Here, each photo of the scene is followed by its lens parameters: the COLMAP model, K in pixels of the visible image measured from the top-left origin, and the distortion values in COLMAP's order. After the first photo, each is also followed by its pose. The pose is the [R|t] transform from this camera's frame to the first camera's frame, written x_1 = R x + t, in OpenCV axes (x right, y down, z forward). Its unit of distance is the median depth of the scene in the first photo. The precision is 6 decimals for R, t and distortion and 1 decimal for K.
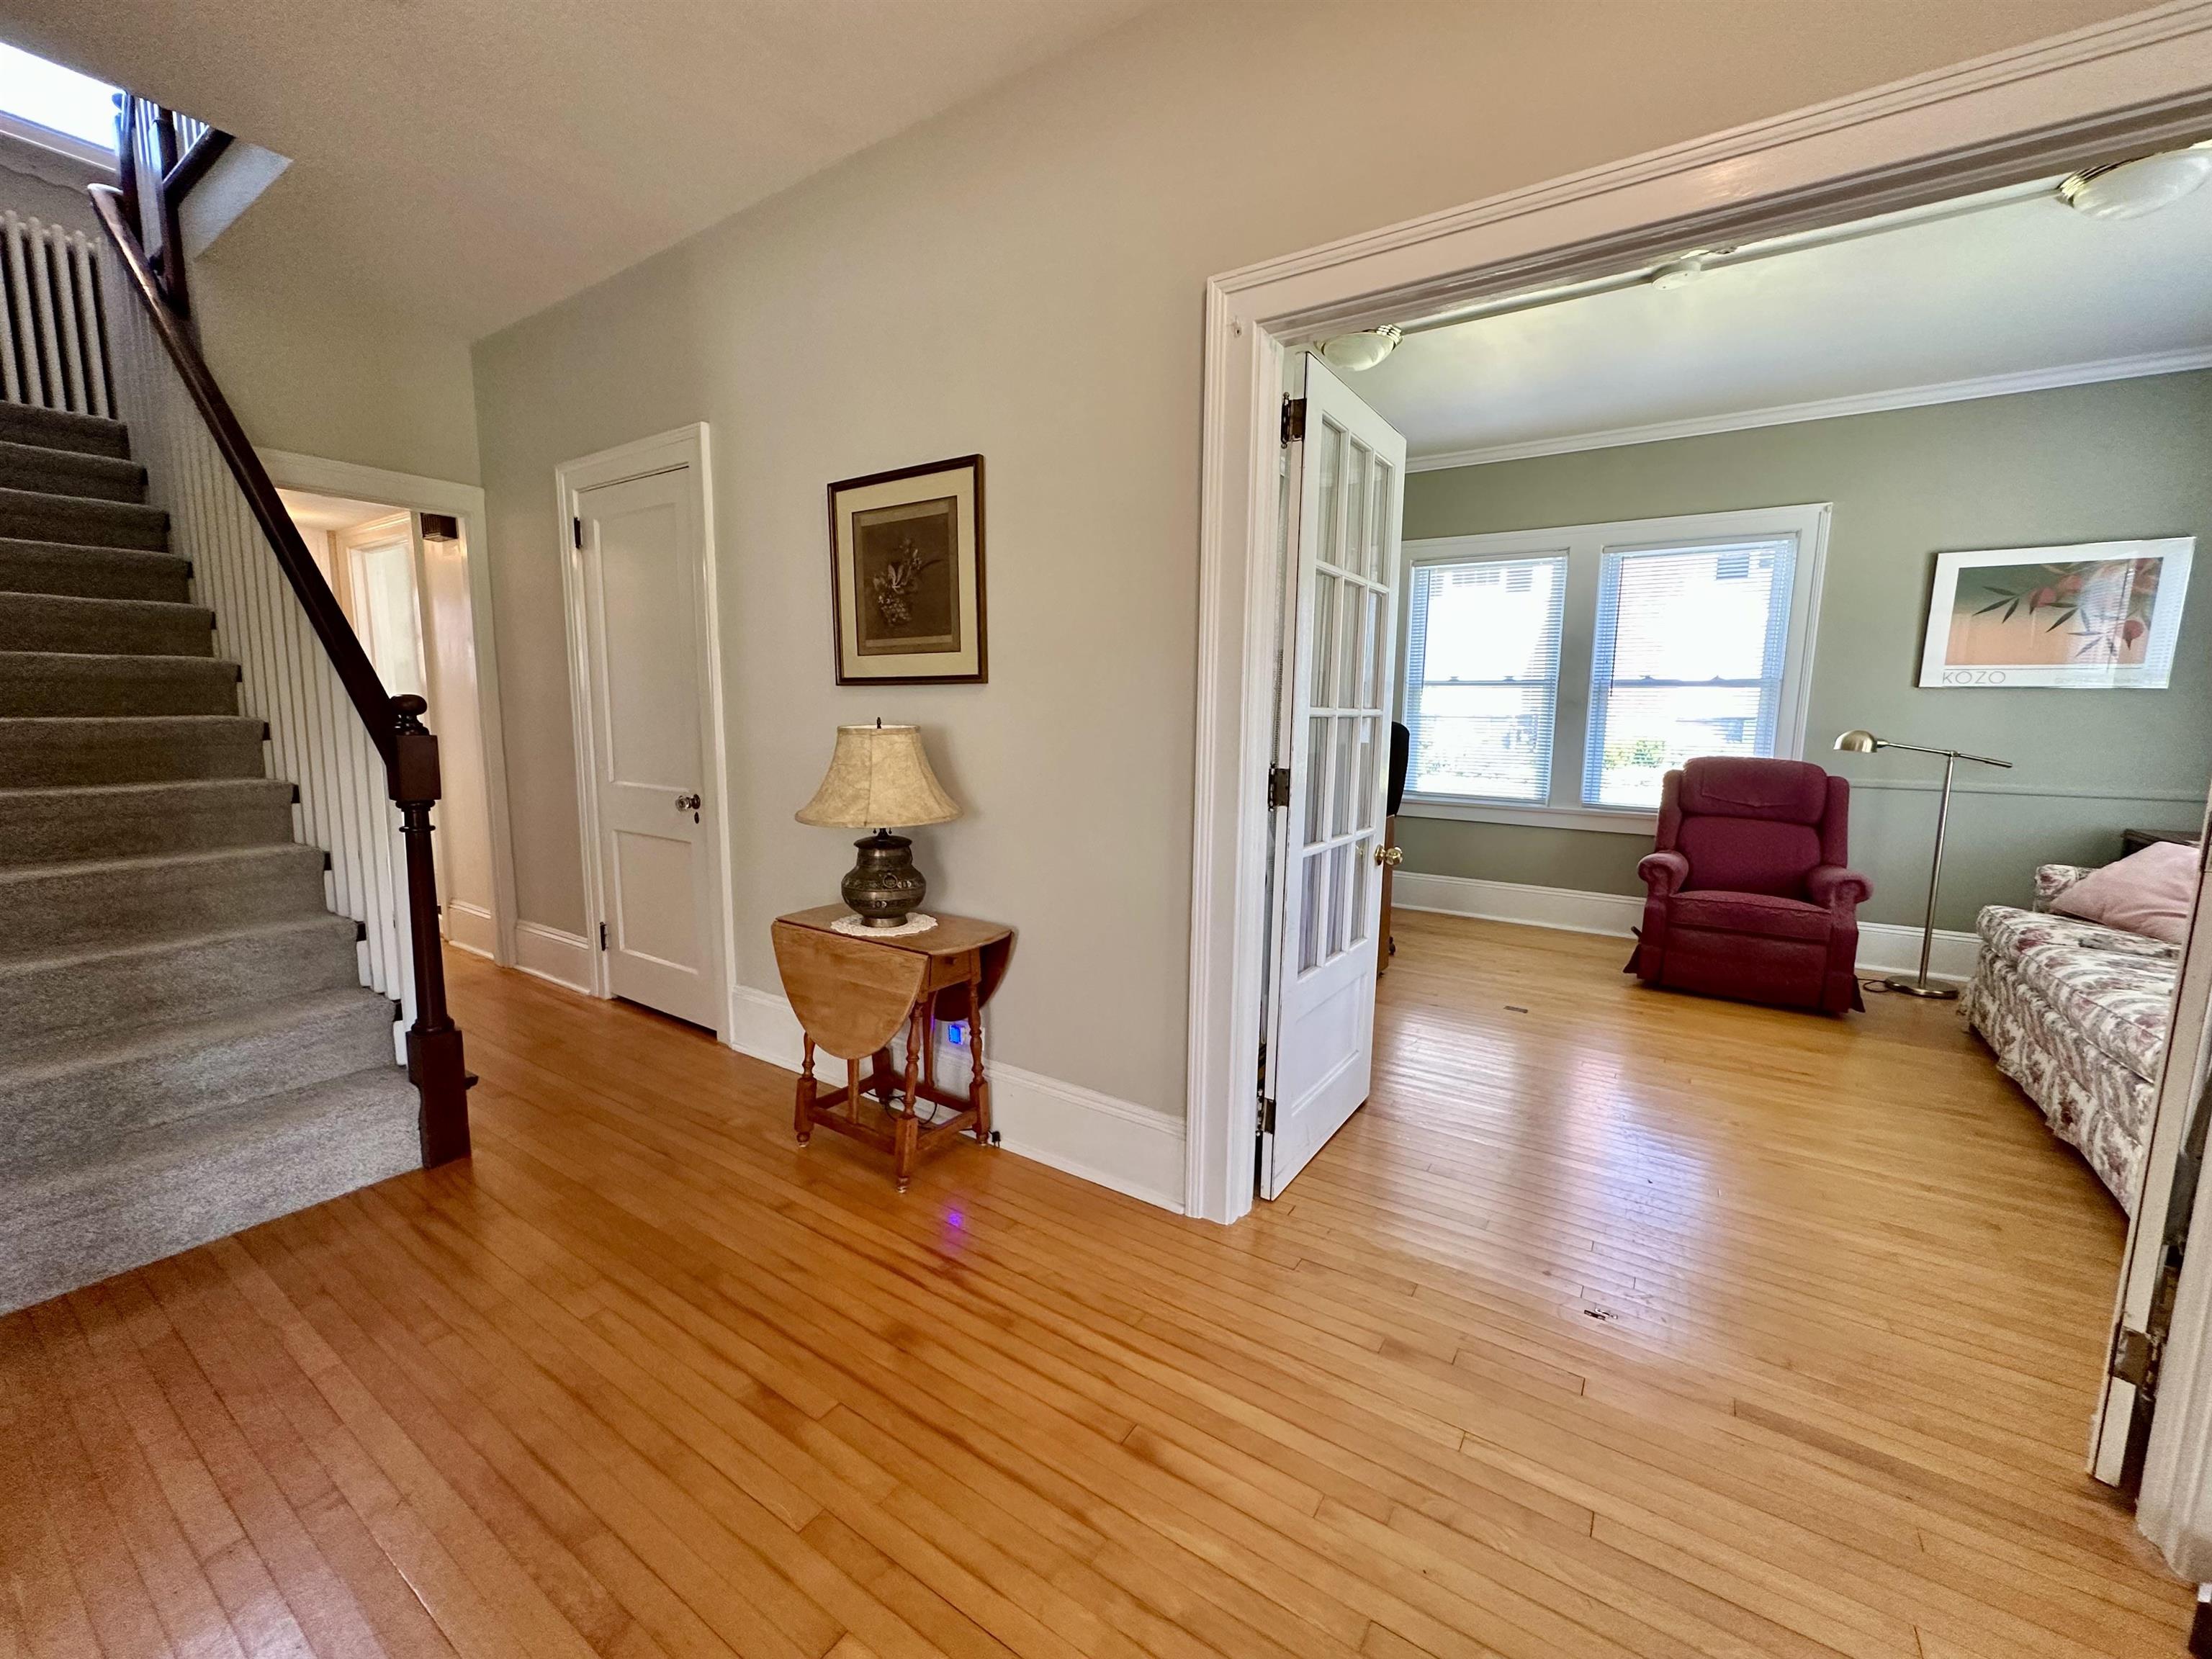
lens RADIAL K [[887.9, 0, 1104.5], [0, 887.9, 832.4], [0, 0, 1]] dist [-0.003838, 0.001099]
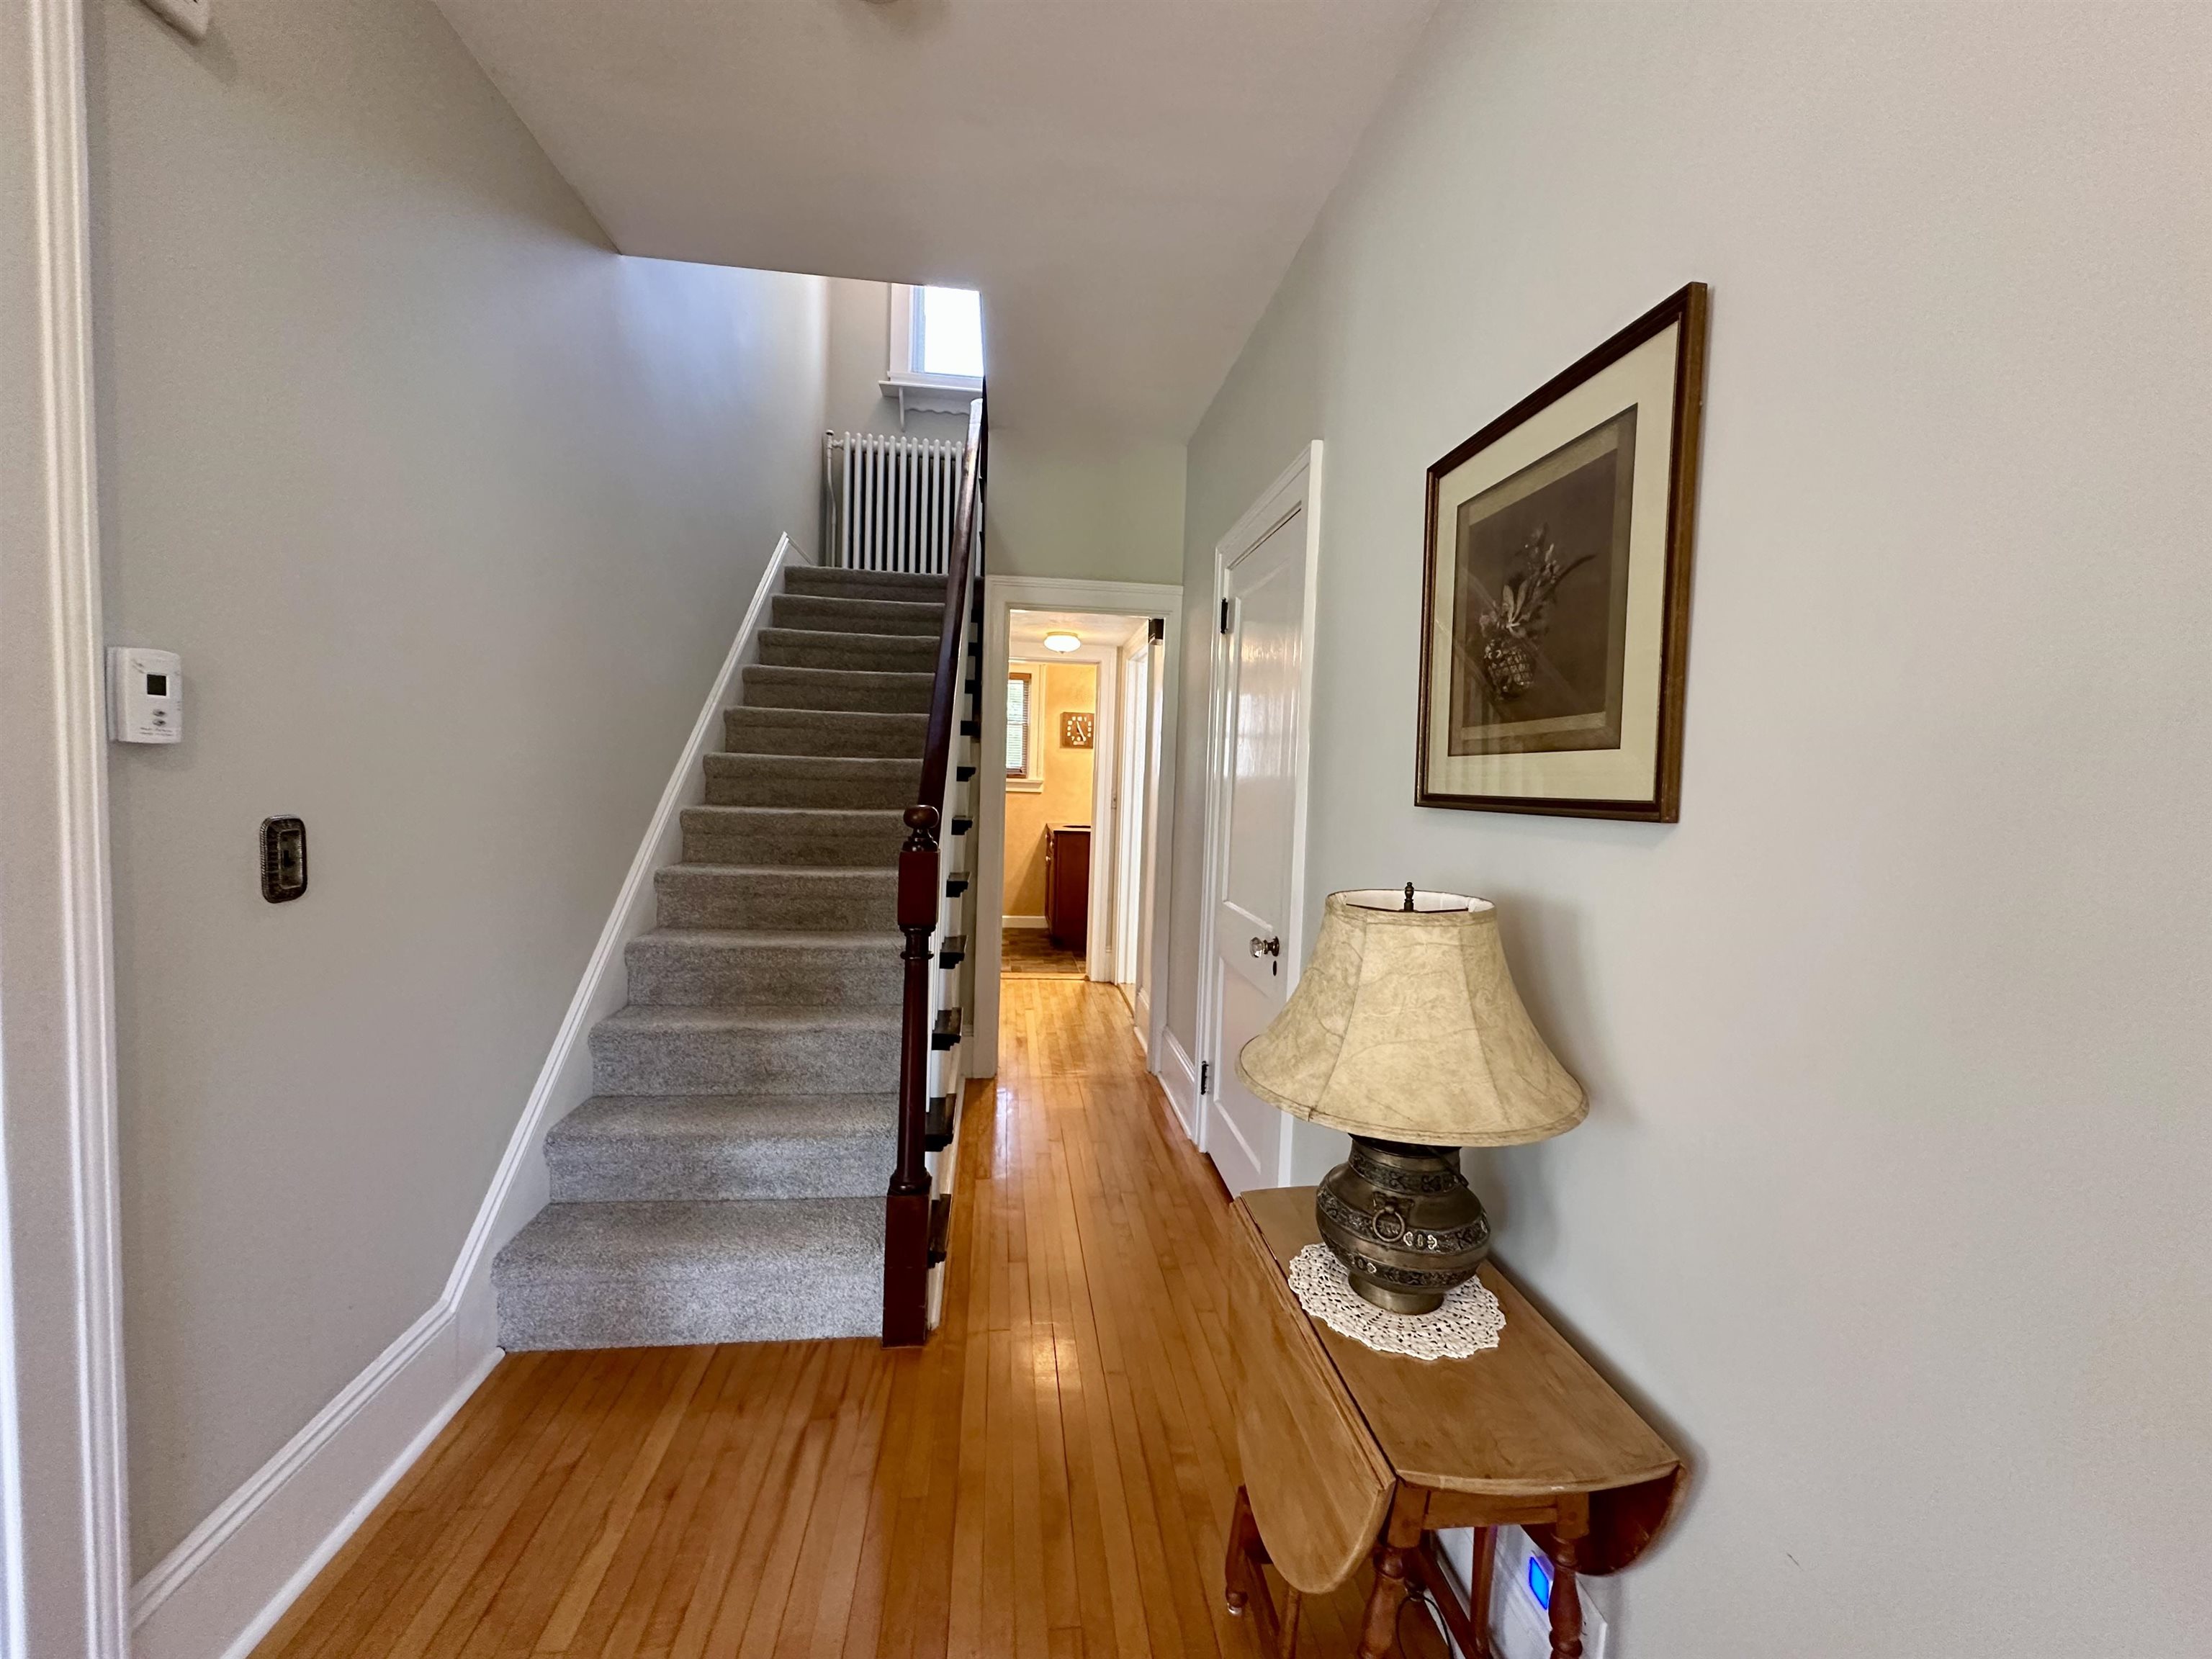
lens RADIAL K [[887.9, 0, 1097.8], [0, 887.9, 825.2], [0, 0, 1]] dist [-0.003838, 0.001099]
pose [[0.643539, 0.051723, -0.763664, 0.010825], [-0.128743, 0.990814, -0.041384, -0.113253], [0.754508, 0.124949, 0.644286, 0.520477]]
